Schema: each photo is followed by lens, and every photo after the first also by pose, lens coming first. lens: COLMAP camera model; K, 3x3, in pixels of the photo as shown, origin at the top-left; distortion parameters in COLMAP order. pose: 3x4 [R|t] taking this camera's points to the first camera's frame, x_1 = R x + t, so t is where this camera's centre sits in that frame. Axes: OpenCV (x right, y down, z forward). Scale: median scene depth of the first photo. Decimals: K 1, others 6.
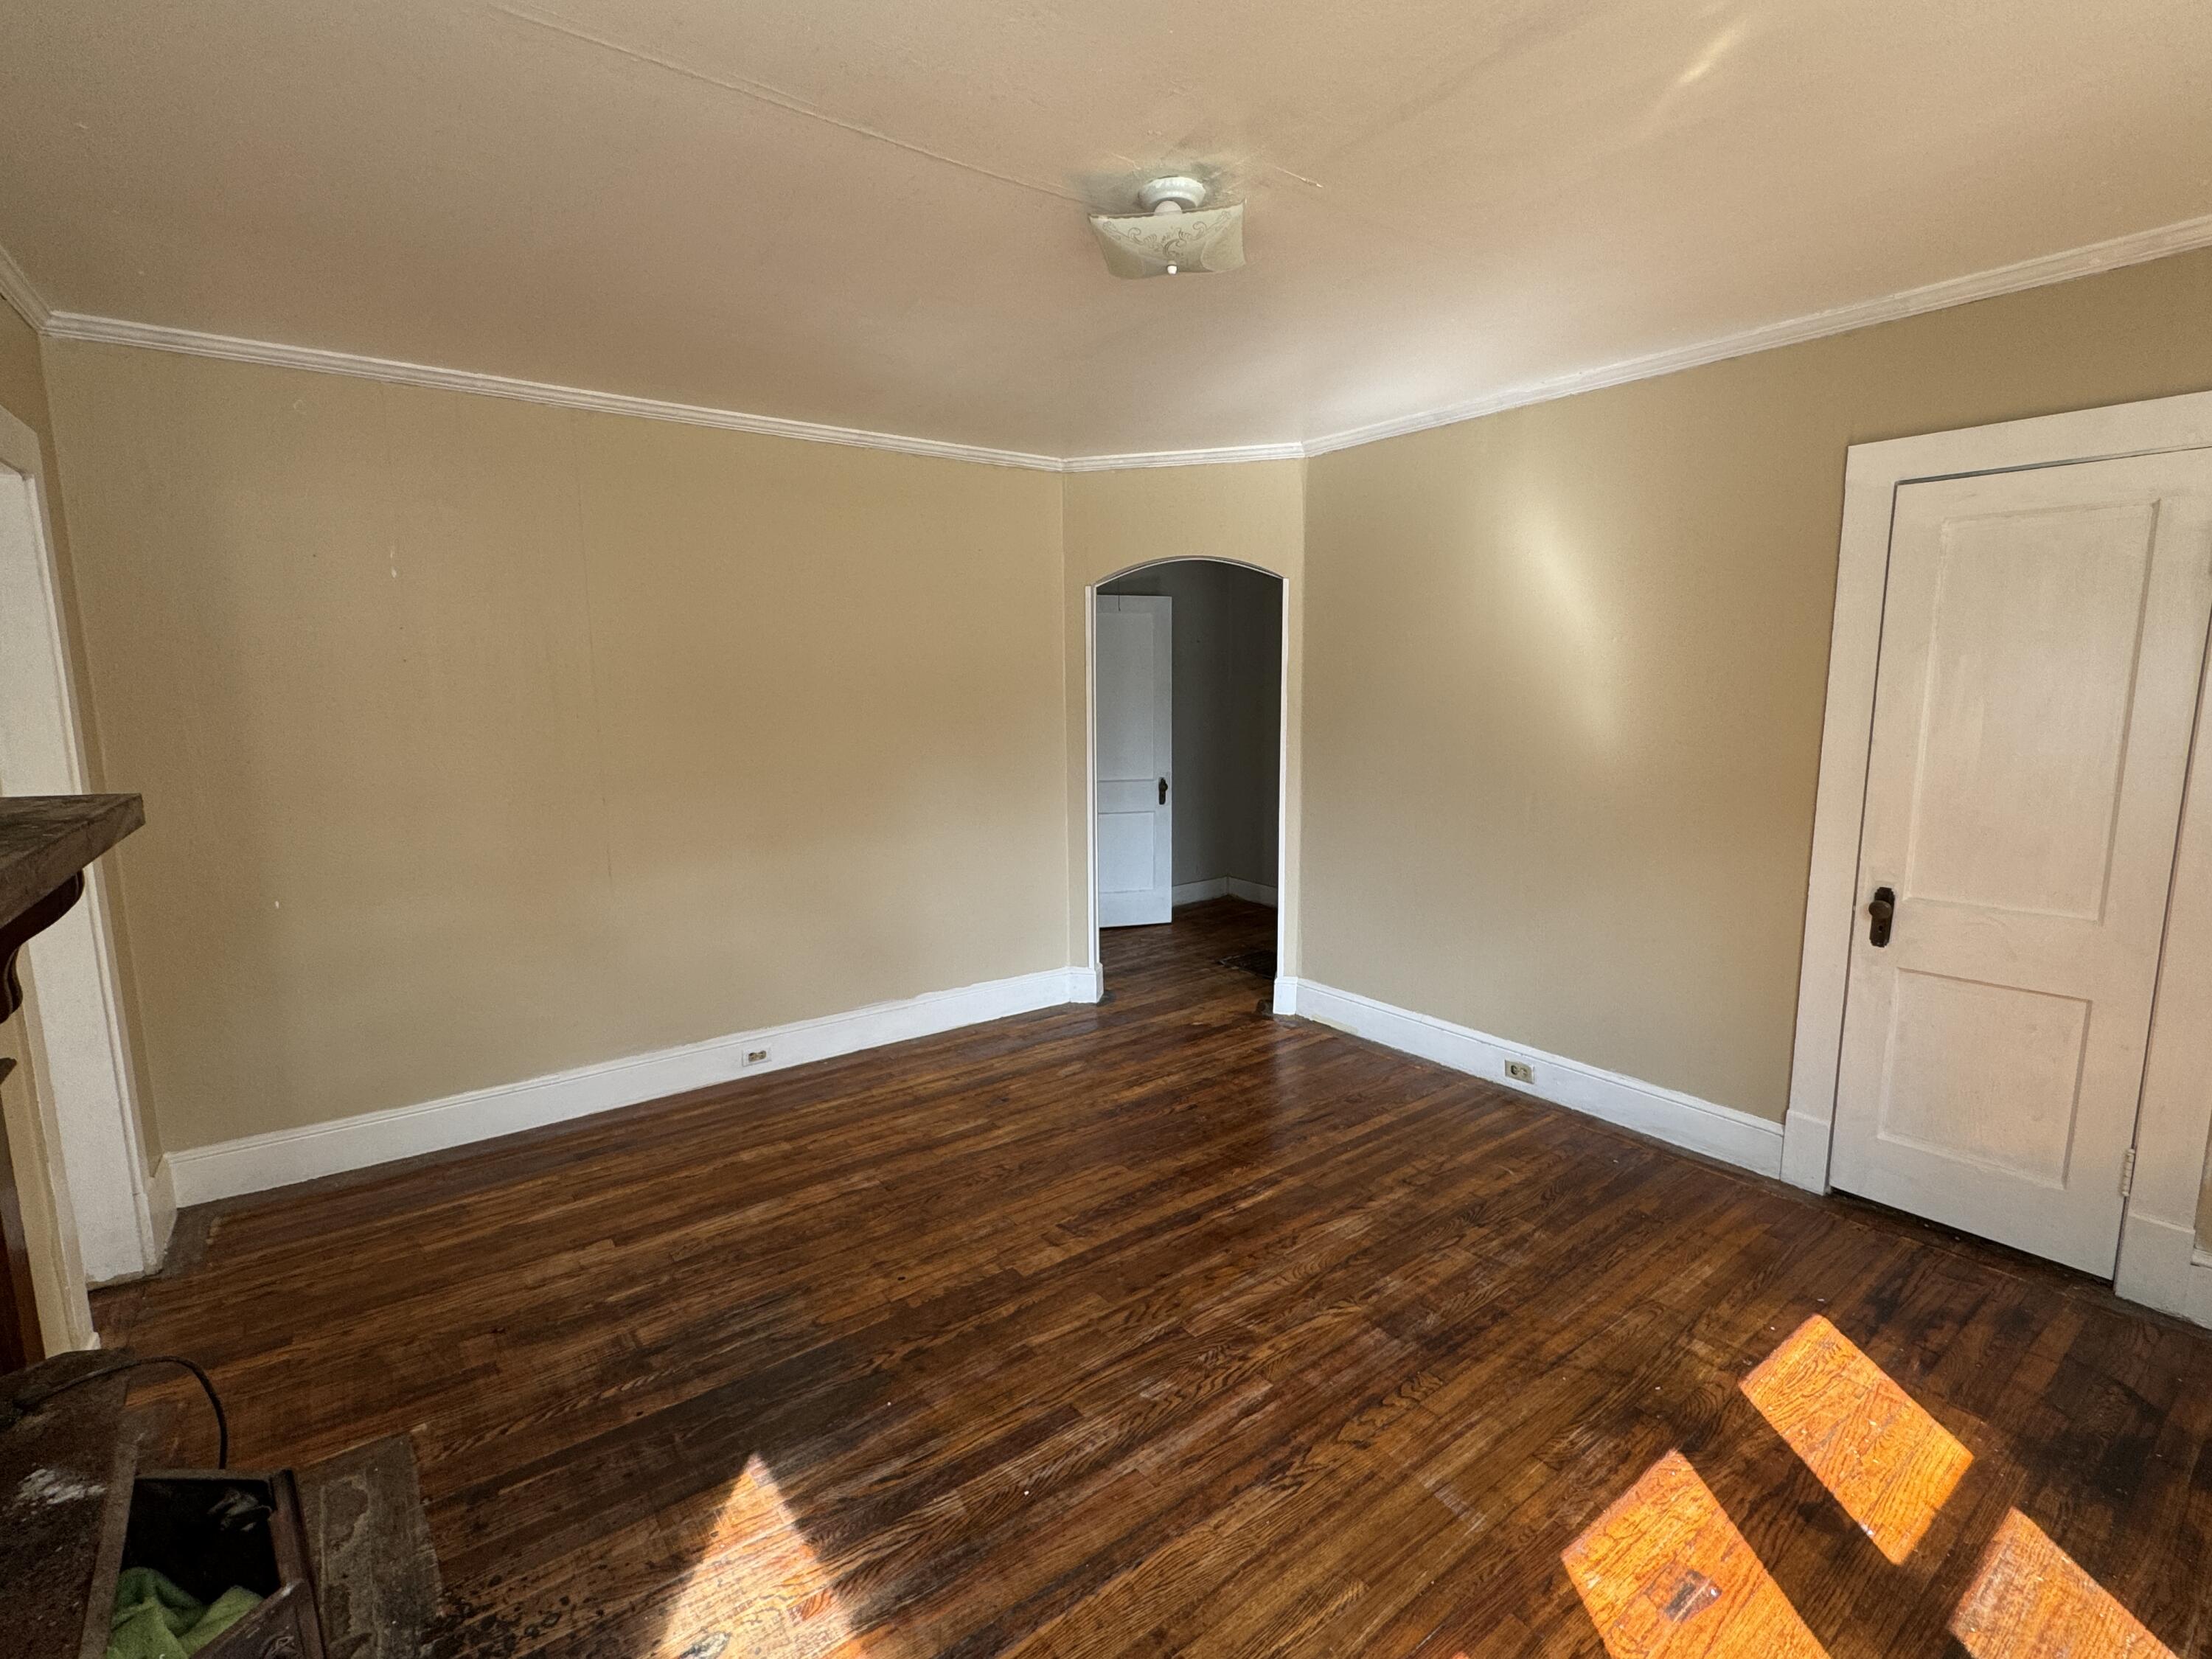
lens RADIAL K [[1027.6, 0, 1103.9], [0, 1027.6, 830.0], [0, 0, 1]] dist [-0.004791, 0.000191]
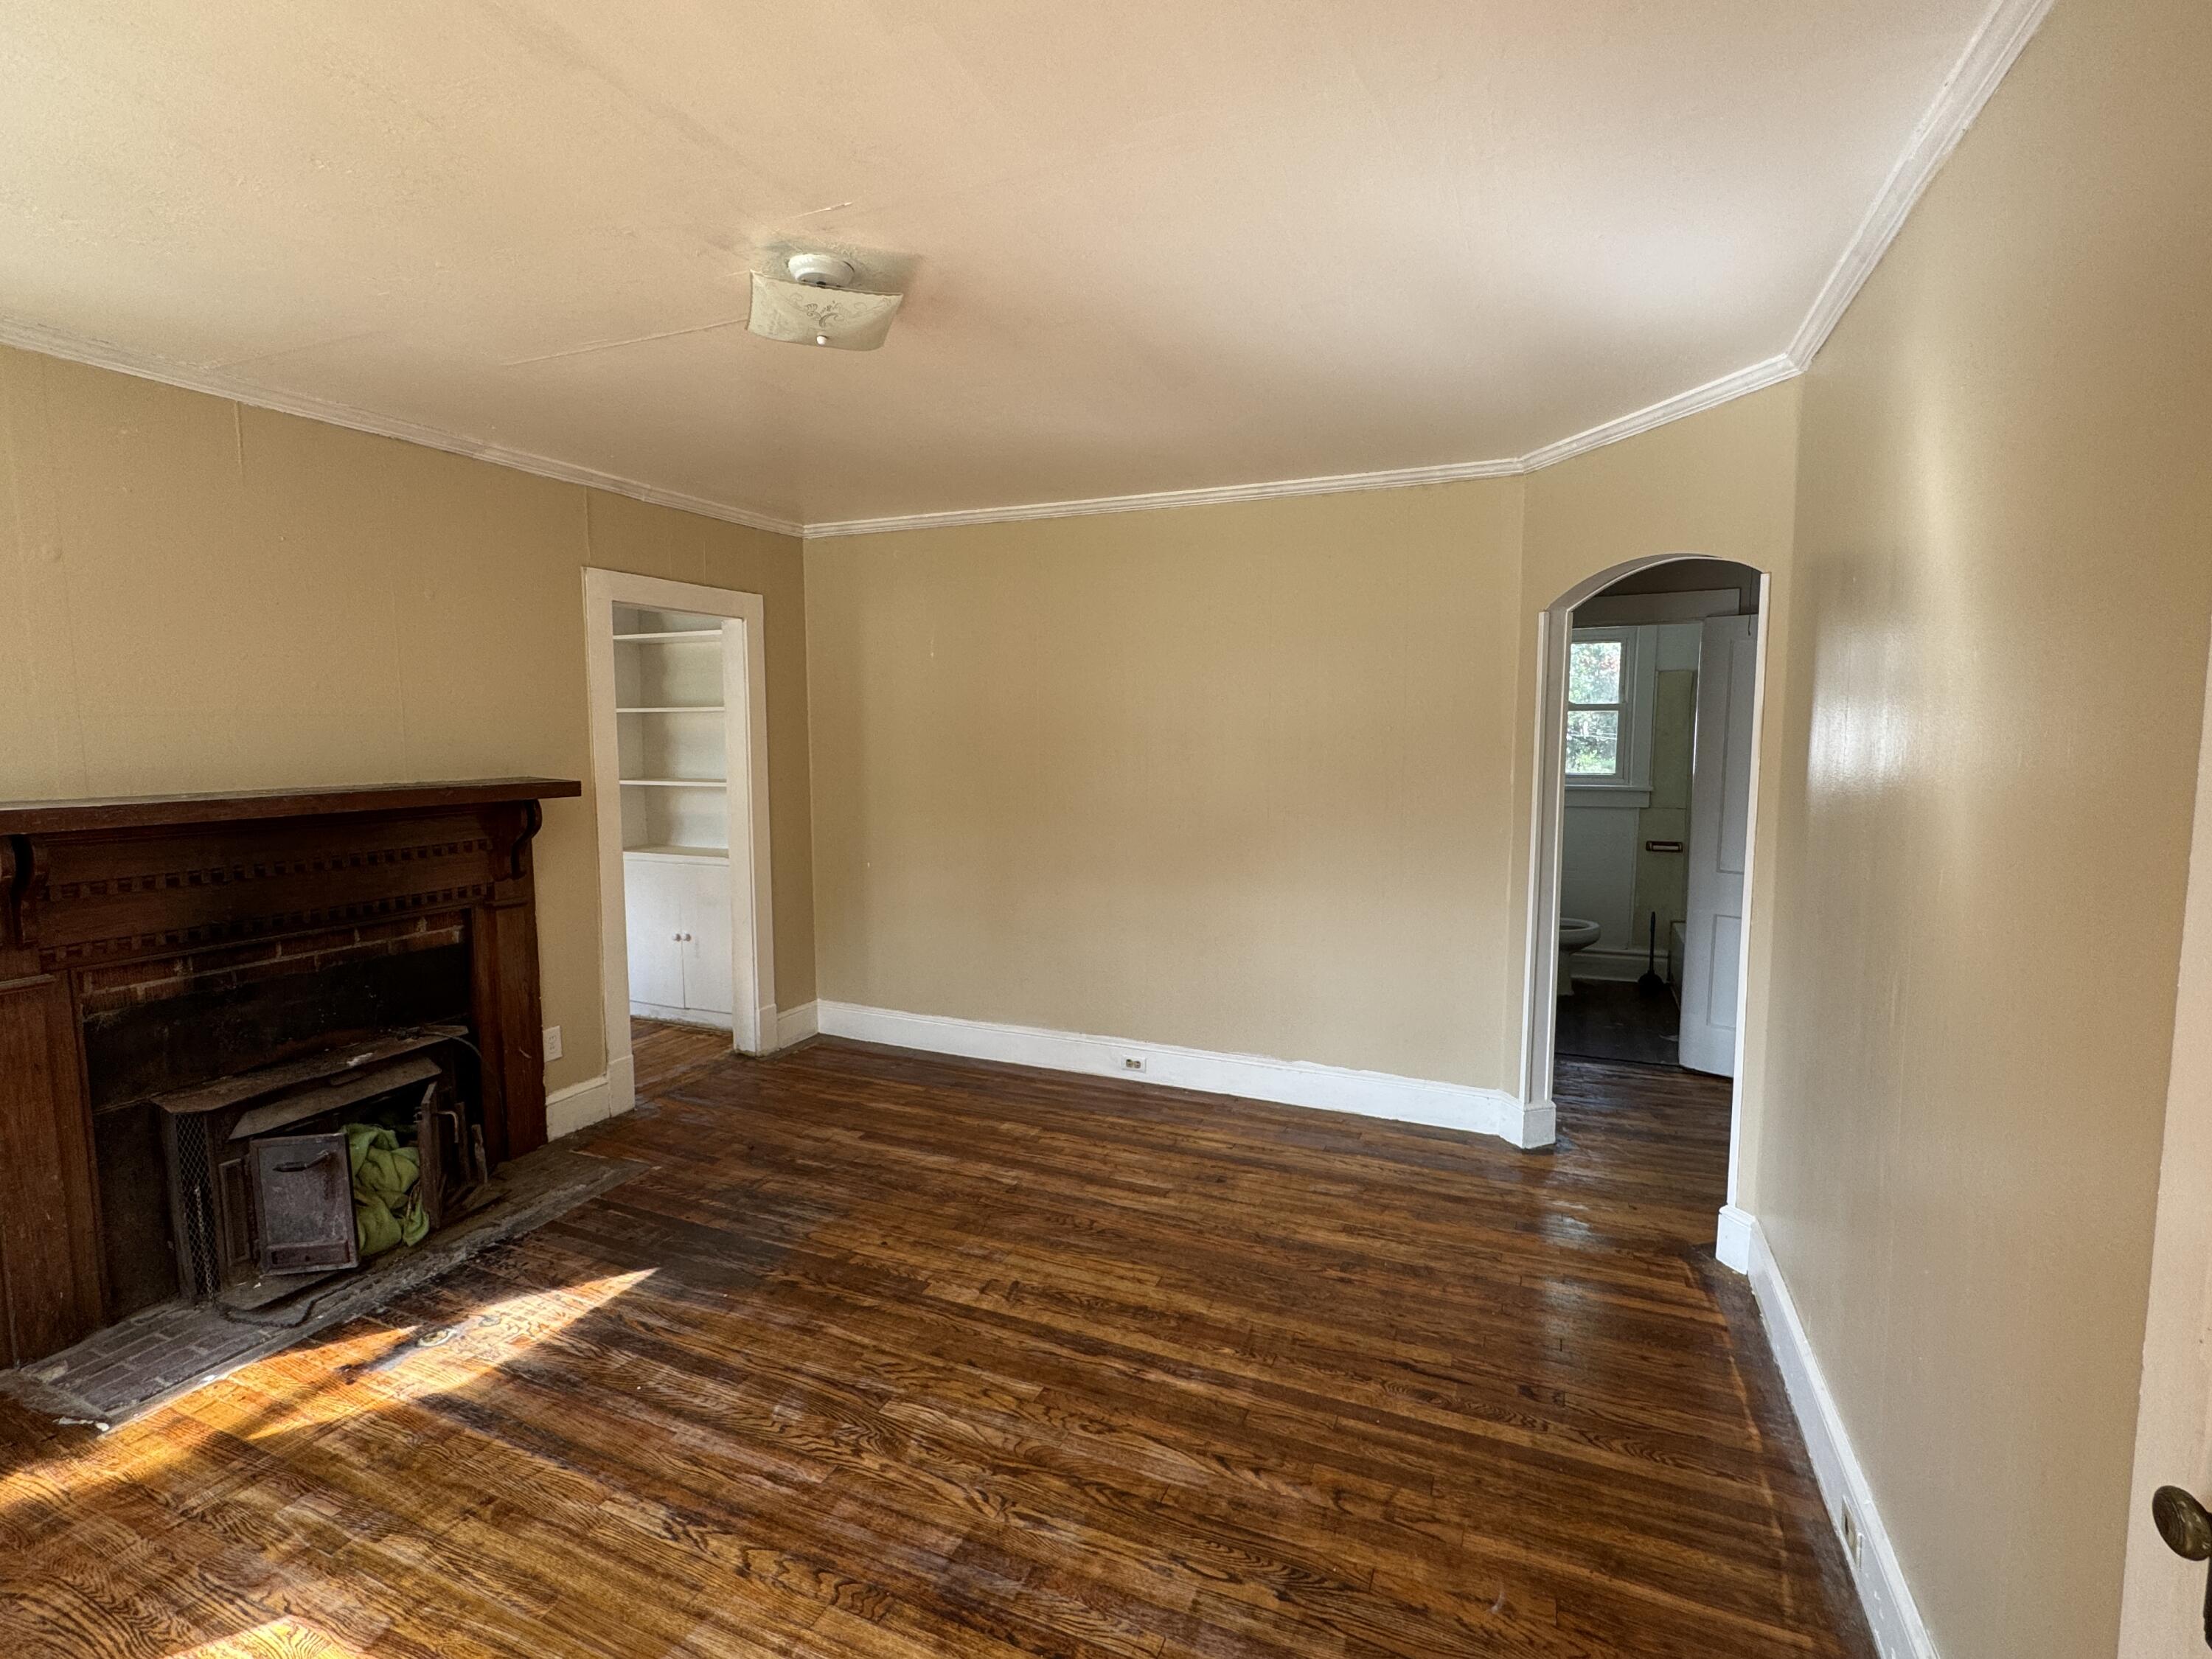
lens RADIAL K [[1027.6, 0, 1104.5], [0, 1027.6, 826.0], [0, 0, 1]] dist [-0.004791, 0.000191]
pose [[0.491590, 0.089446, -0.866221, 0.769102], [-0.132631, 0.990797, 0.027040, -0.079877], [0.860667, 0.101596, 0.498929, 0.514077]]
